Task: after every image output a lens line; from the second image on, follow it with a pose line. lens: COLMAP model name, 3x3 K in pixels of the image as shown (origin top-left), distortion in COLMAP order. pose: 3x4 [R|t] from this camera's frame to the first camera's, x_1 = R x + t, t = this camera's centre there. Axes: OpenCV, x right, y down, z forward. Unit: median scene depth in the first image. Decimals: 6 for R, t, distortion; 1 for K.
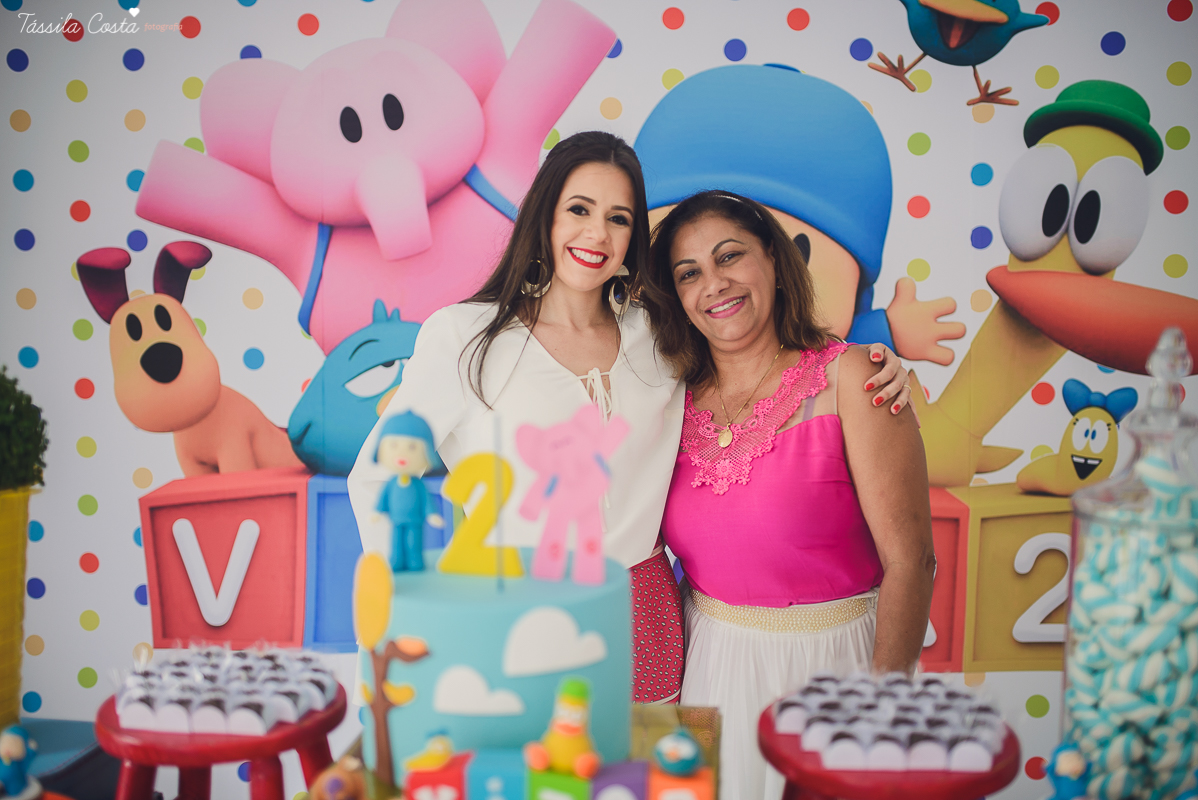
lens RADIAL K [[1148.9, 0, 599.0], [0, 1148.9, 400.0], [0, 0, 1]] dist [-0.061576, 0.092008]
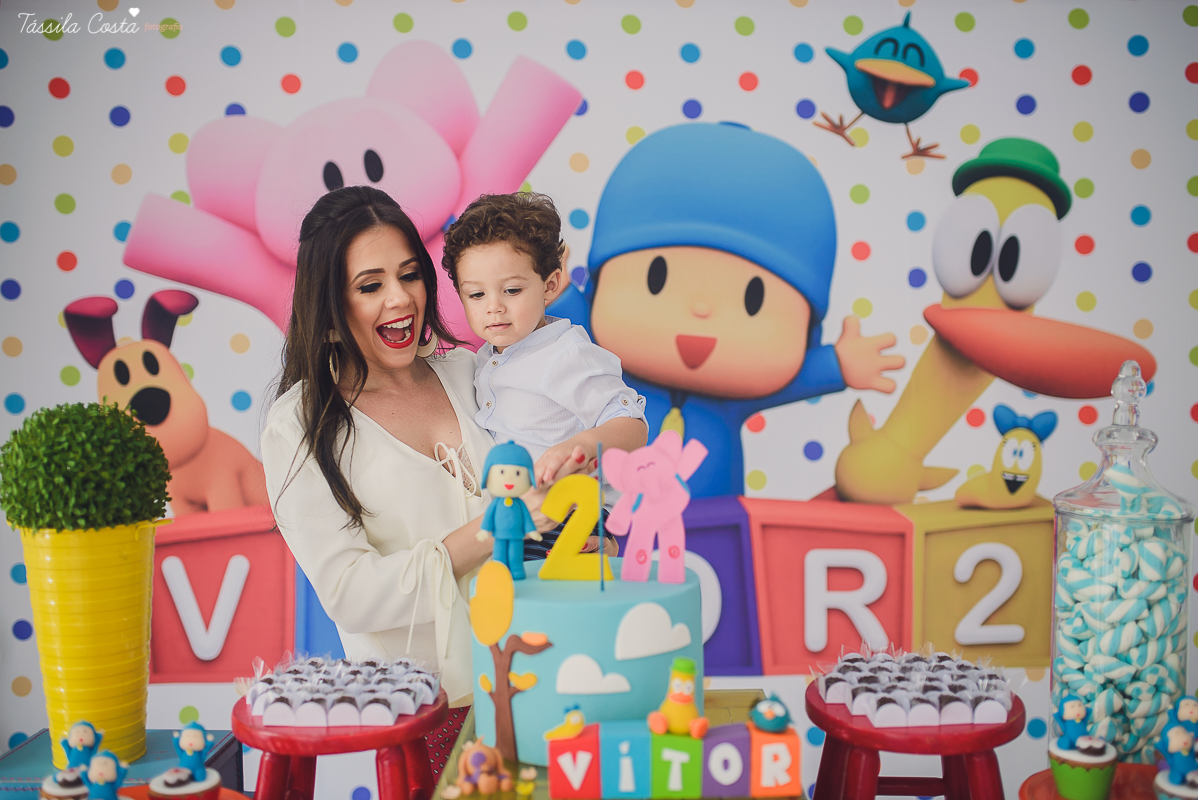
lens RADIAL K [[1152.0, 0, 599.0], [0, 1152.0, 400.0], [0, 0, 1]] dist [-0.063819, 0.095245]
pose [[0.995669, -0.020218, 0.090747, -0.076094], [0.022943, 0.999313, -0.029089, 0.001129], [-0.090097, 0.031045, 0.995449, -0.075849]]
